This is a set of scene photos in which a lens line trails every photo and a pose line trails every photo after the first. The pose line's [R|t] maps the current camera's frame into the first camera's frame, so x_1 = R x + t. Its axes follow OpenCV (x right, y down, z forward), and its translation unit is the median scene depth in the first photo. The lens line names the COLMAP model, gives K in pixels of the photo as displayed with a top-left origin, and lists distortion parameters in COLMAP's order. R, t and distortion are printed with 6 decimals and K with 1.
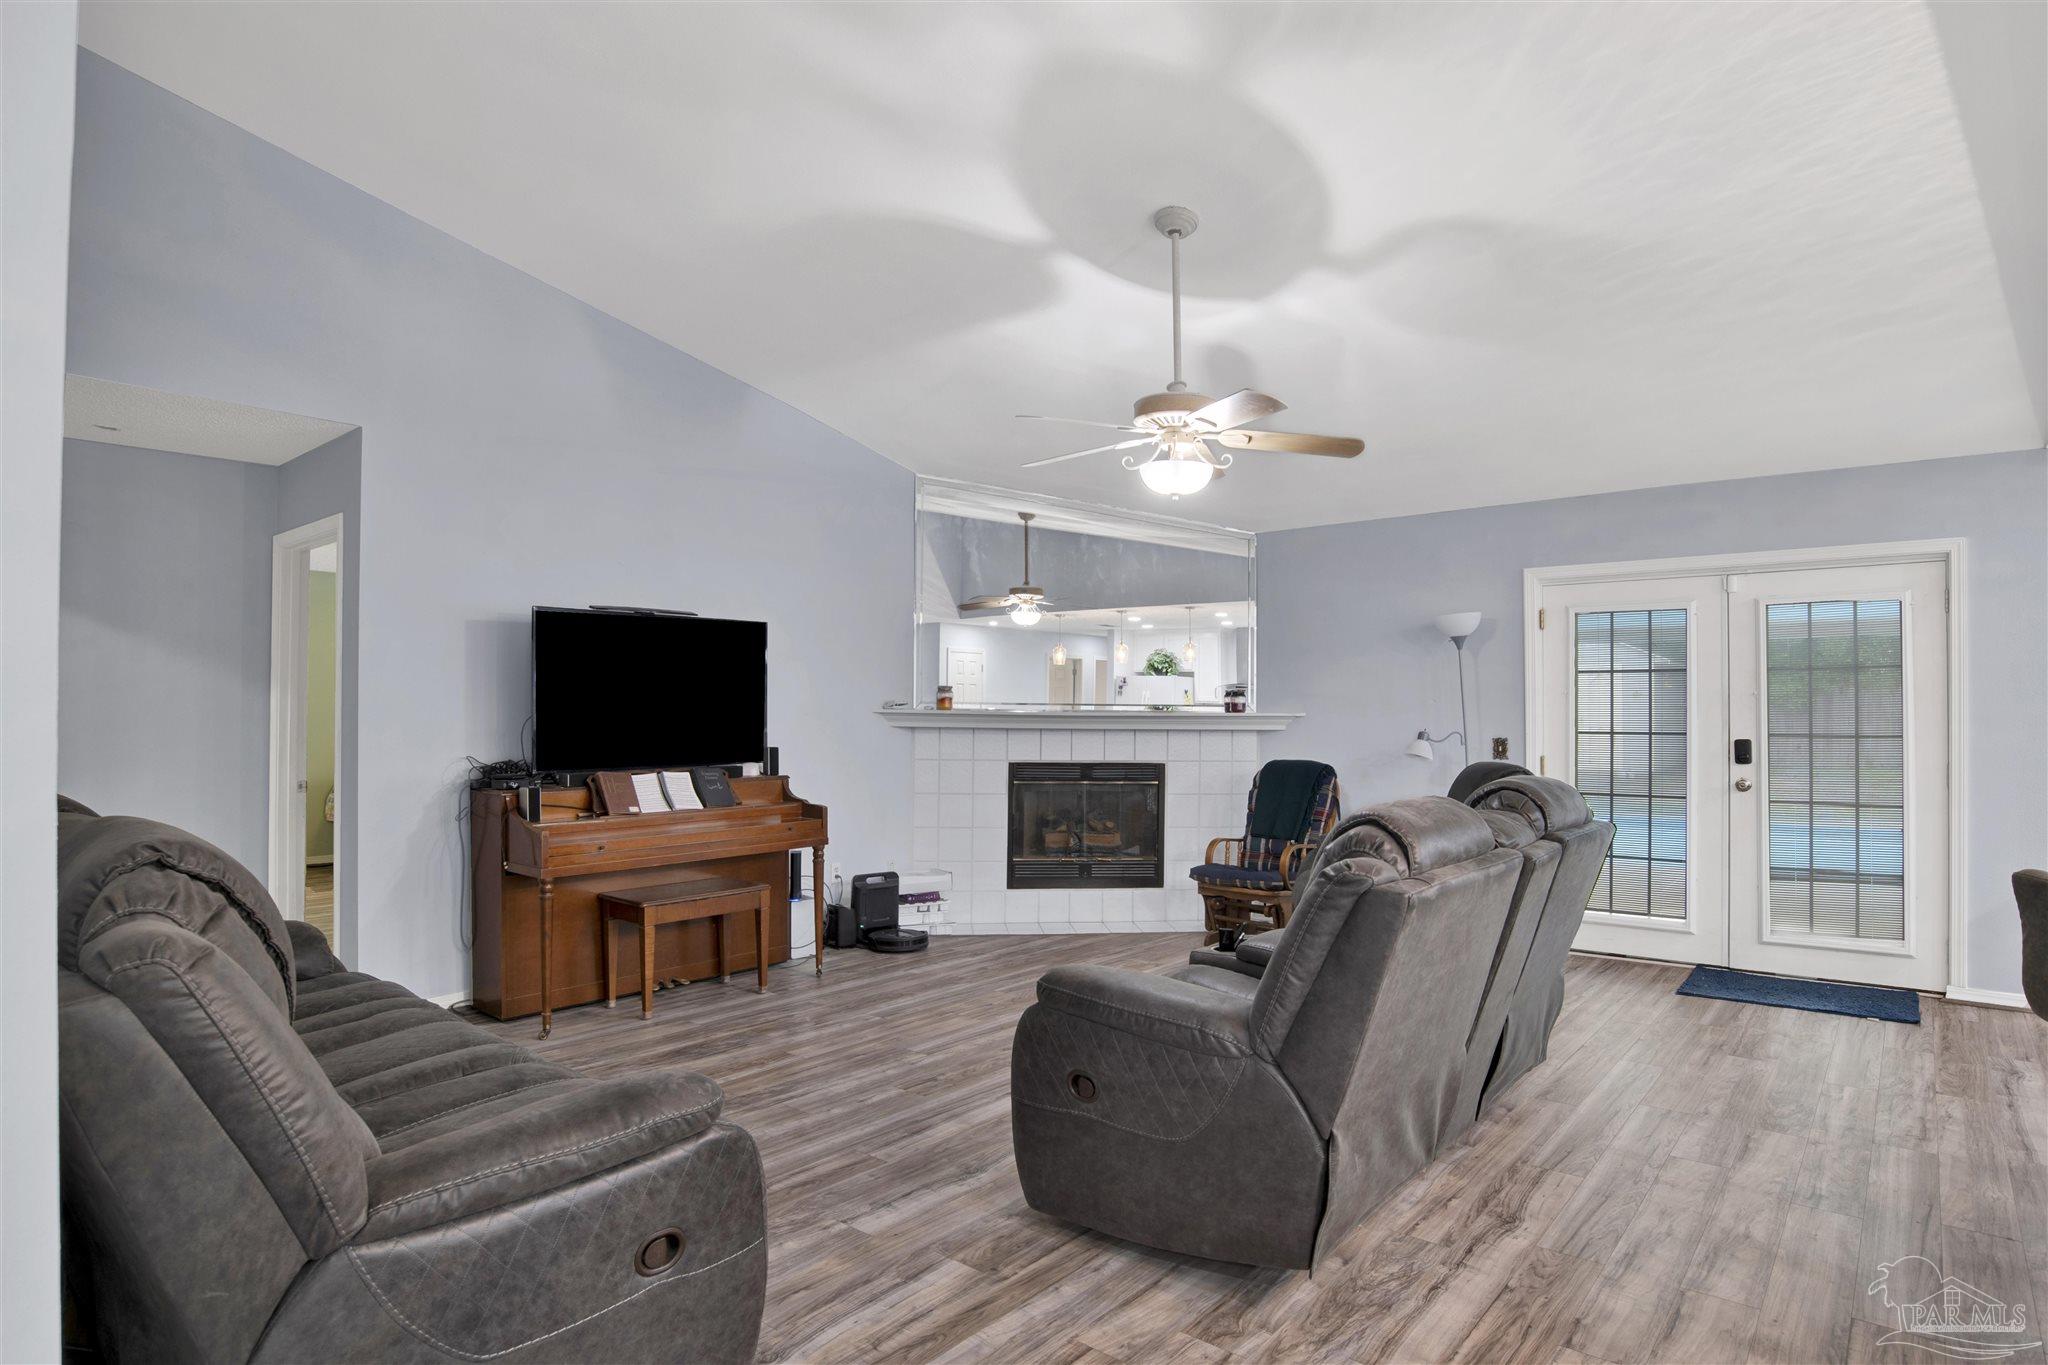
lens RADIAL K [[1113.7, 0, 1070.5], [0, 1113.7, 691.4], [0, 0, 1]] dist [-0.053661, 0.001434]
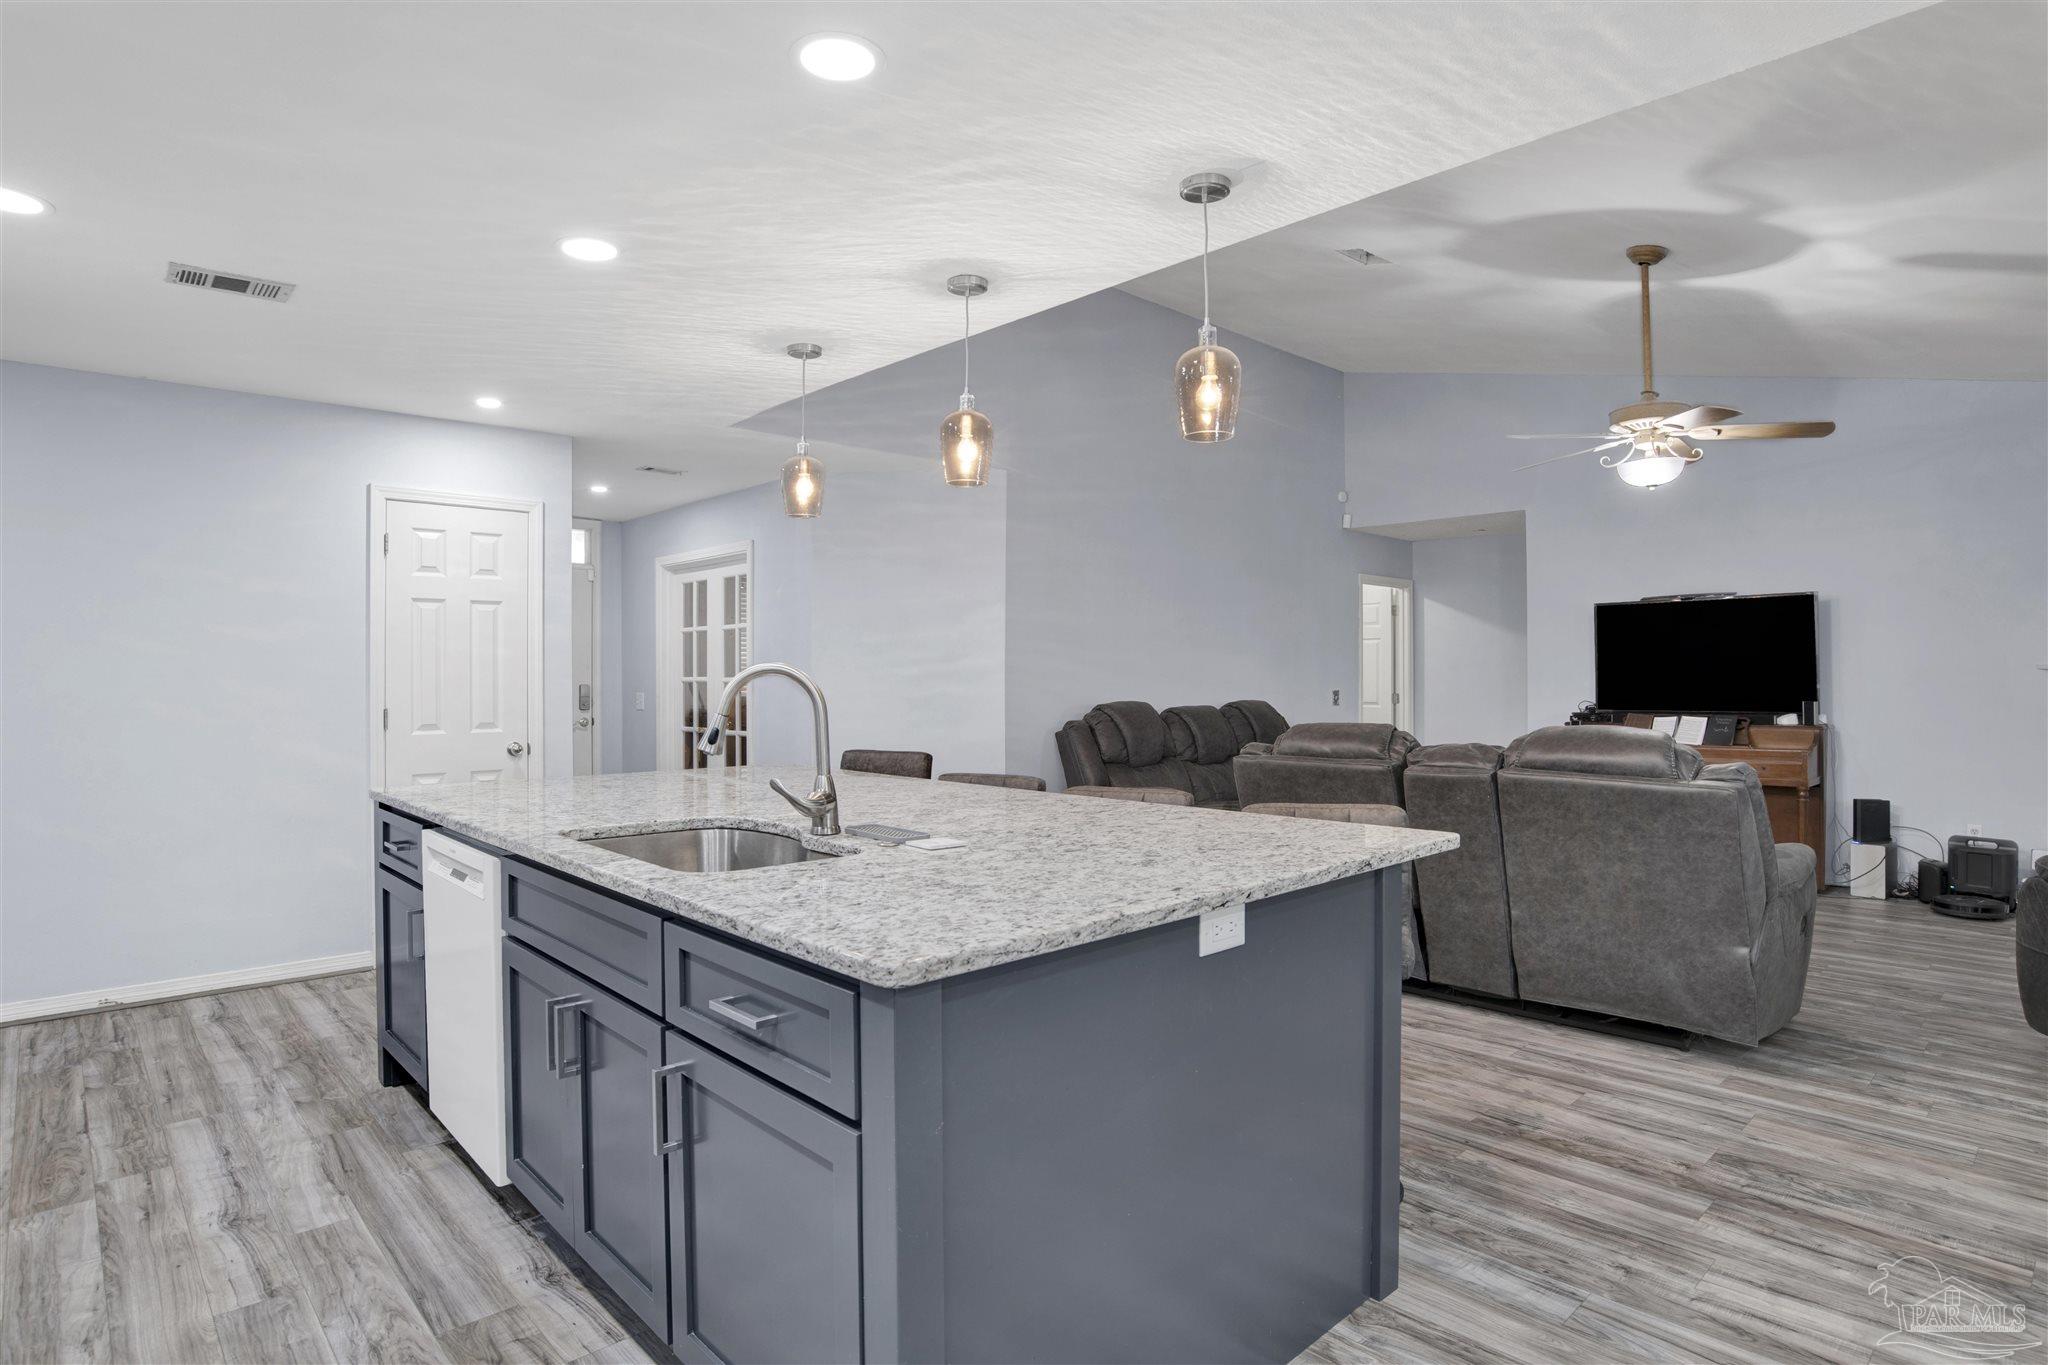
lens RADIAL K [[1046.8, 0, 1024.0], [0, 1046.8, 682.5], [0, 0, 1]] dist [-0.036911, -0.000028]
pose [[-0.120641, 0.005361, -0.992682, 1.024314], [0.021881, 0.999757, 0.002740, 0.012249], [0.992455, -0.021390, -0.120729, 0.379189]]
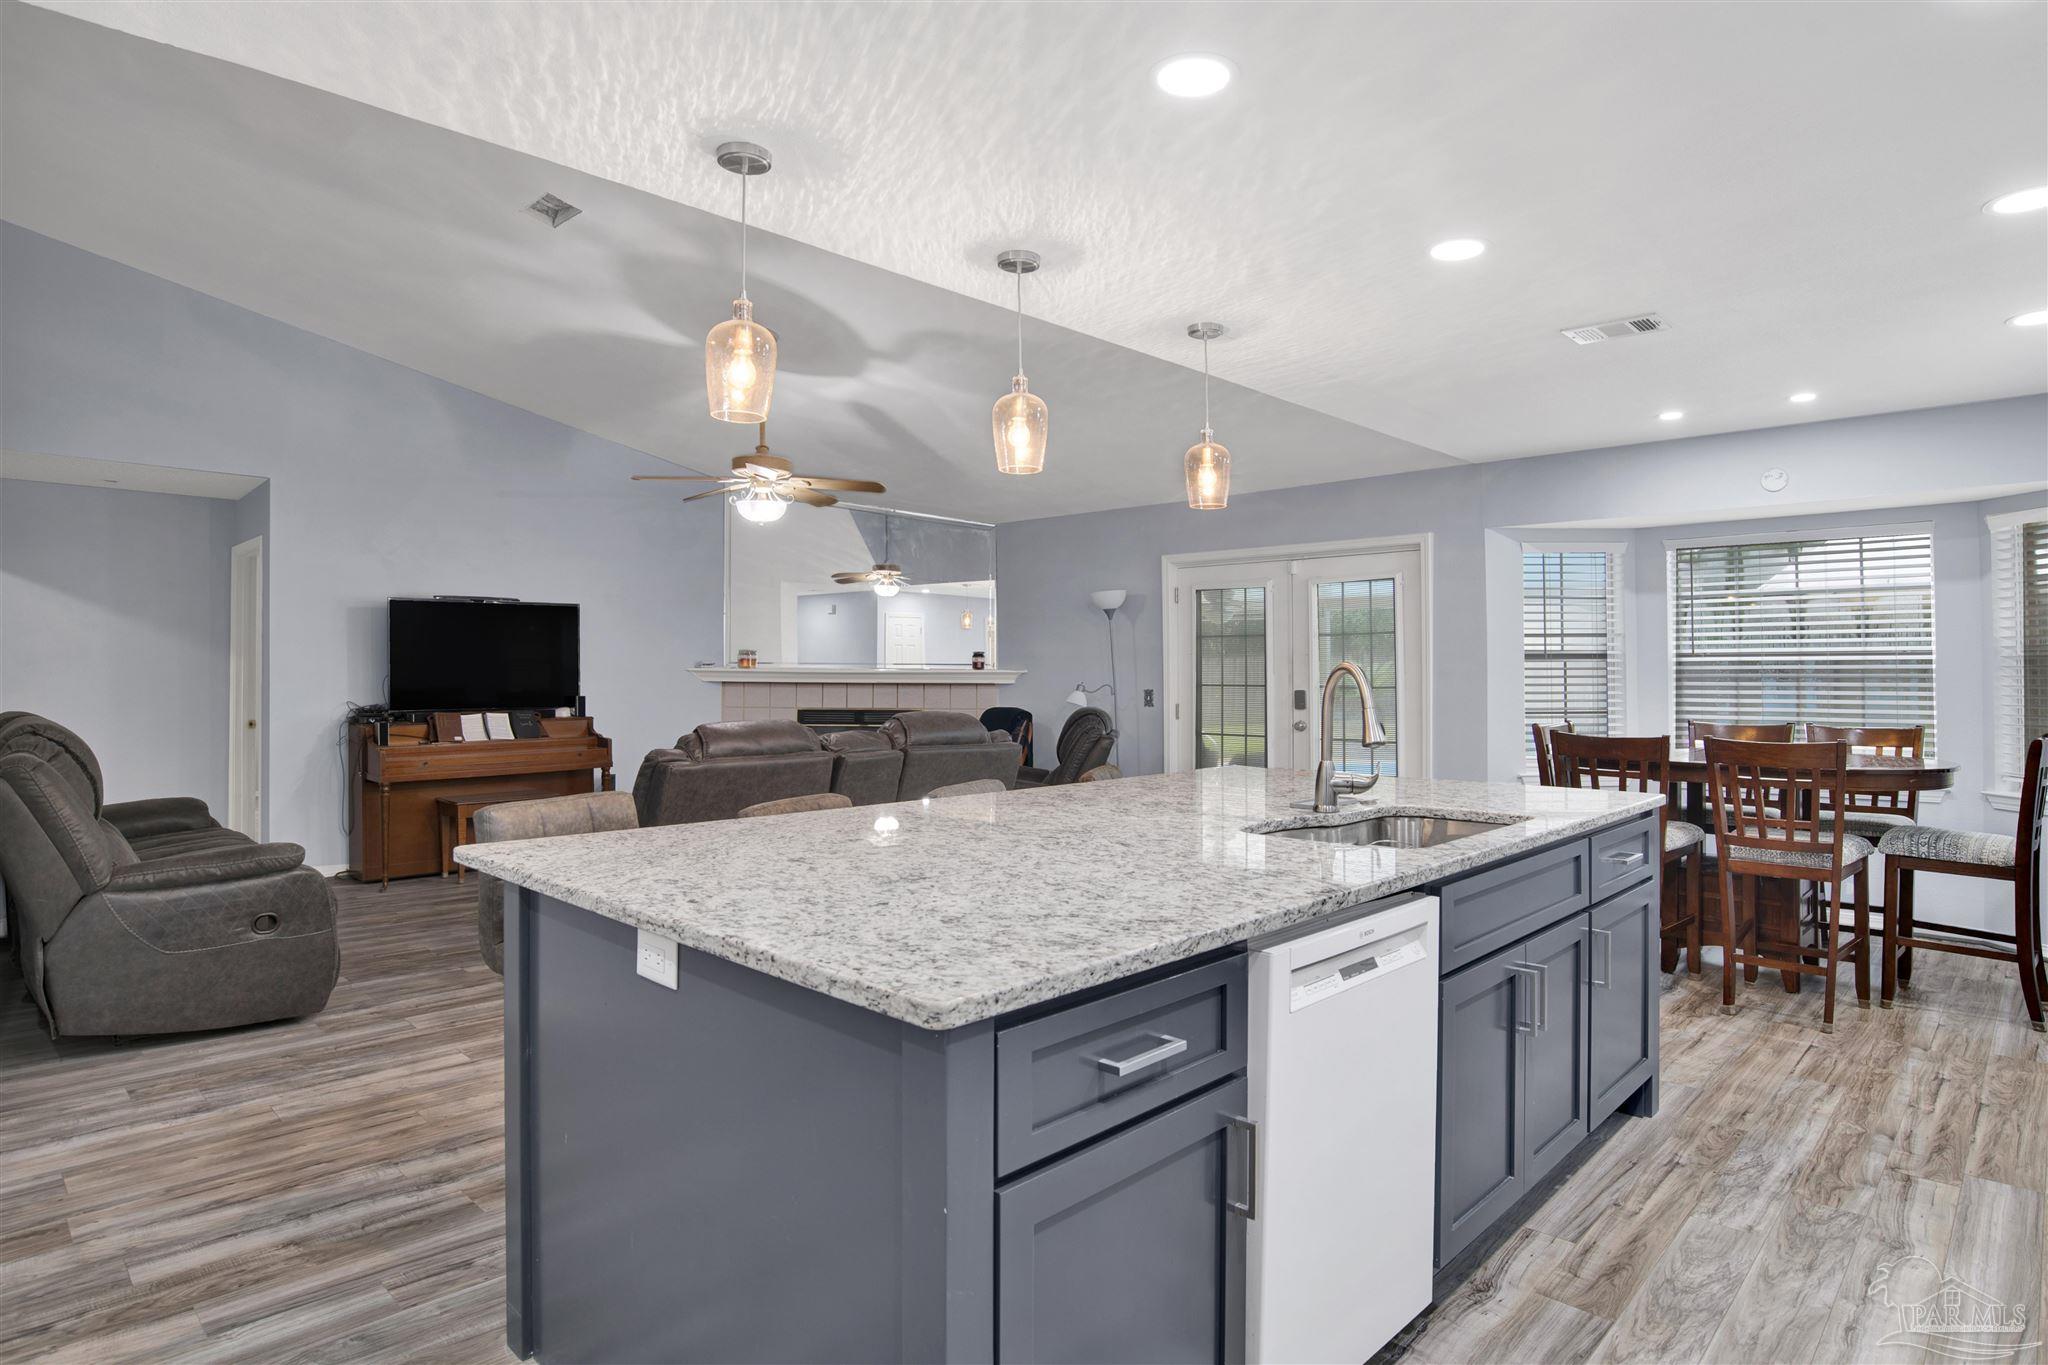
lens RADIAL K [[1113.2, 0, 1023.8], [0, 1113.2, 654.3], [0, 0, 1]] dist [-0.044011, 0.000168]
pose [[0.995692, -0.004147, -0.092631, 0.466317], [0.004521, 0.999982, 0.003828, -0.004369], [0.092614, -0.004230, 0.995693, -0.349680]]
